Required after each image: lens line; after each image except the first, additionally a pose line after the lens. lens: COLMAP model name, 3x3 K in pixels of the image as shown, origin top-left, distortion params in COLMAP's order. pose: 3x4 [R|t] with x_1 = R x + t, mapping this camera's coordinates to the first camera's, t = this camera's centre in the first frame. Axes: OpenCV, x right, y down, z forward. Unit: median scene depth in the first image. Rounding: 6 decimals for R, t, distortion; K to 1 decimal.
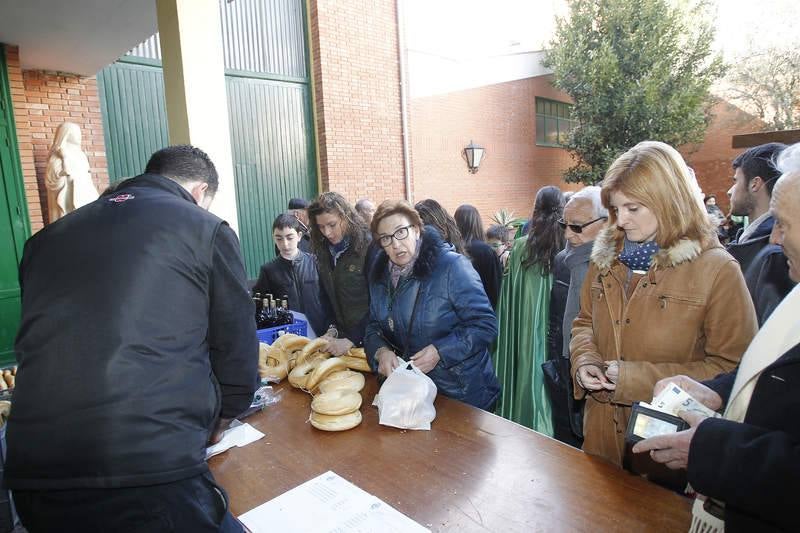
lens RADIAL K [[515.1, 0, 400.0], [0, 515.1, 266.5], [0, 0, 1]] dist [-0.000487, 0.026353]
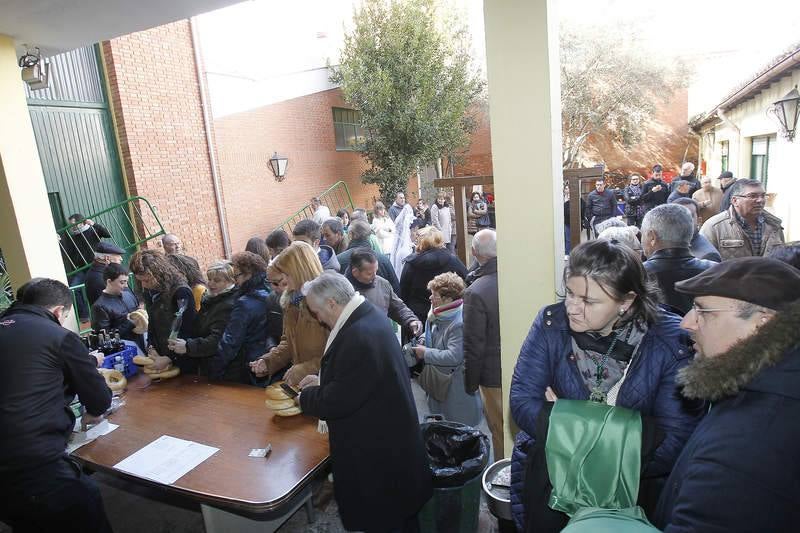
lens RADIAL K [[515.1, 0, 400.0], [0, 515.1, 266.5], [0, 0, 1]] dist [-0.000487, 0.026353]
pose [[0.945258, -0.089202, 0.313896, 0.024003], [0.075738, 0.995618, 0.054859, -0.043871], [-0.317414, -0.028082, 0.947871, -0.178910]]
